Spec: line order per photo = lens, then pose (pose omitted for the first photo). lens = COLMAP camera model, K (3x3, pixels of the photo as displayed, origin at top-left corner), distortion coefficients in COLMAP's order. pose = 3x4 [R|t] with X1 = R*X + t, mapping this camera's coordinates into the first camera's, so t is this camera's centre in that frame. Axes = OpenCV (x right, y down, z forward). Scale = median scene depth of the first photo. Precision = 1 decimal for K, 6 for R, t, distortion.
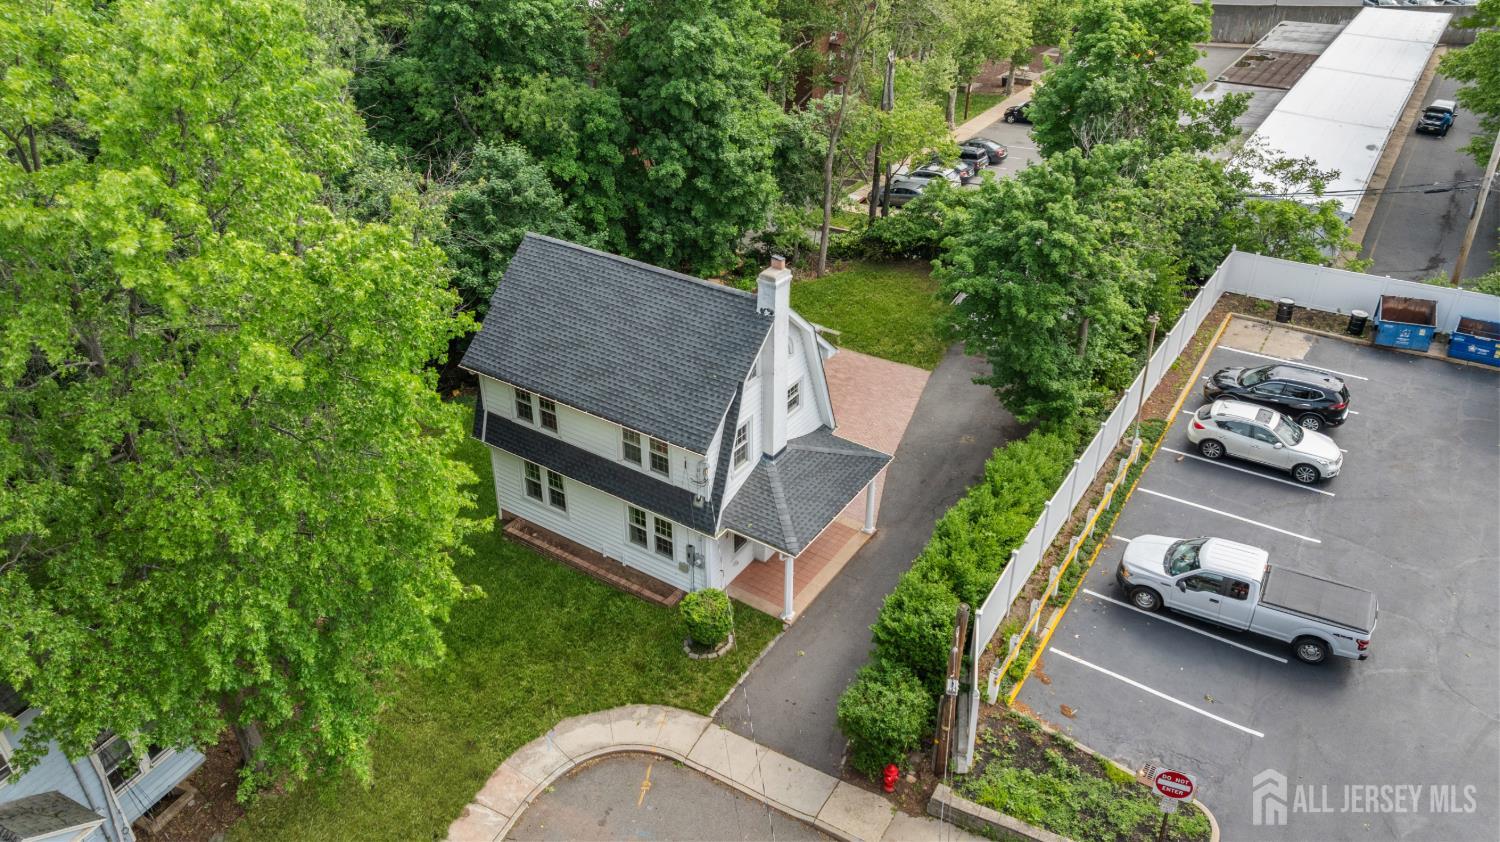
lens RADIAL K [[1062.3, 0, 756.6], [0, 1062.3, 419.8], [0, 0, 1]] dist [-0.048912, 0.064763]
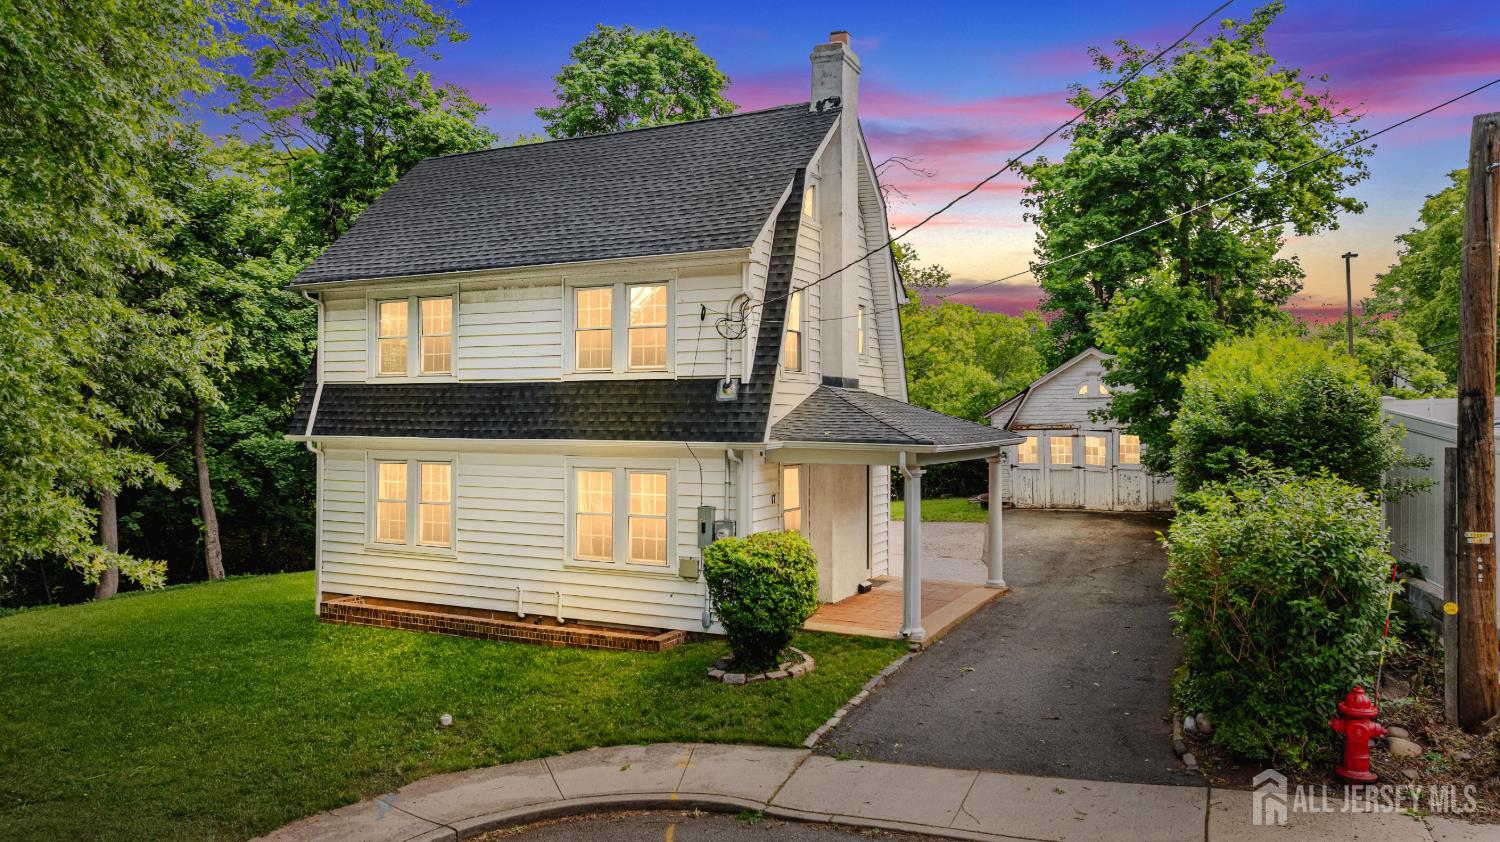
lens RADIAL K [[1062.3, 0, 756.6], [0, 1062.3, 419.8], [0, 0, 1]] dist [-0.048912, 0.064763]
pose [[0.992556, -0.002356, 0.121769, -0.106084], [0.063396, 0.863680, -0.500038, 0.357989], [-0.103991, 0.504036, 0.857400, 0.575578]]
